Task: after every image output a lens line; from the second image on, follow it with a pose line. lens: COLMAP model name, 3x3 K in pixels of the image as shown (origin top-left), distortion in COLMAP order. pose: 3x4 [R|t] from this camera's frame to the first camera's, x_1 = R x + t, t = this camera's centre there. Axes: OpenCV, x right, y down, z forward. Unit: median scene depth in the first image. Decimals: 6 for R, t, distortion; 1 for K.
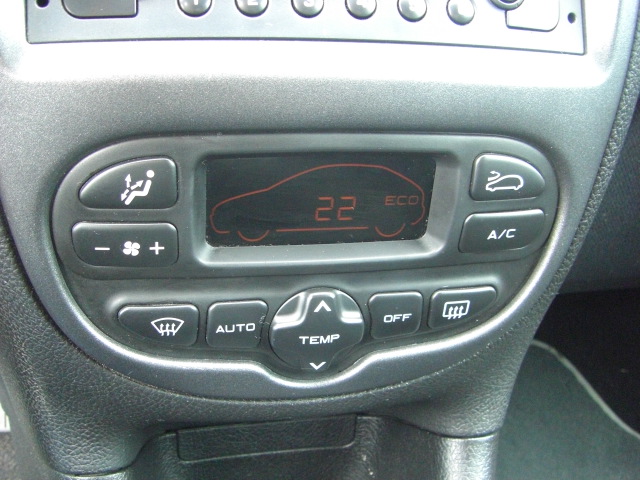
lens RADIAL K [[743.2, 0, 309.3], [0, 743.2, 291.7], [0, 0, 1]] dist [-0.182944, 0.078769]
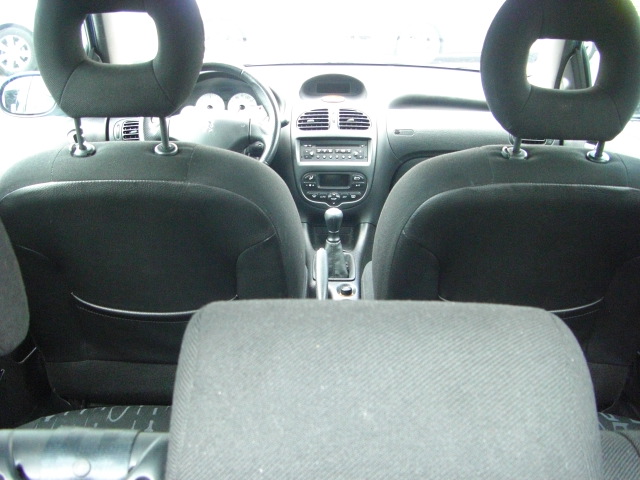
lens RADIAL K [[743.2, 0, 309.3], [0, 743.2, 291.7], [0, 0, 1]] dist [-0.182944, 0.078769]
pose [[0.969096, 0.036284, -0.243999, 1.675831], [-0.060076, 0.994057, -0.090788, 1.730380], [0.239255, 0.102640, 0.965517, -6.360659]]
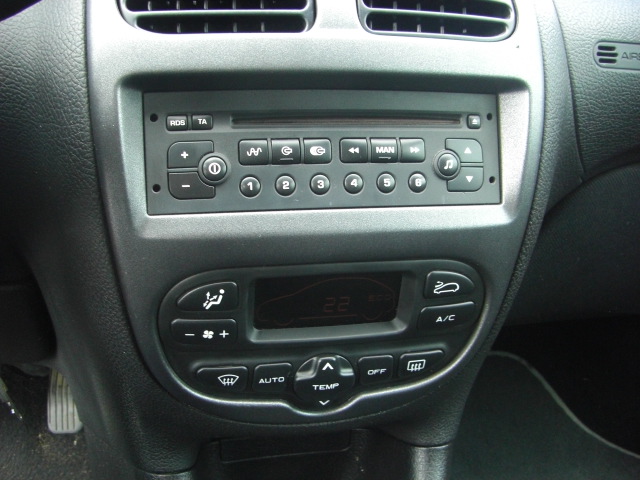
lens RADIAL K [[743.2, 0, 309.3], [0, 743.2, 291.7], [0, 0, 1]] dist [-0.182944, 0.078769]
pose [[0.999996, 0.002336, -0.001423, -0.018740], [-0.002314, 0.999876, 0.015553, -0.157439], [0.001459, -0.015549, 0.999878, -0.535331]]
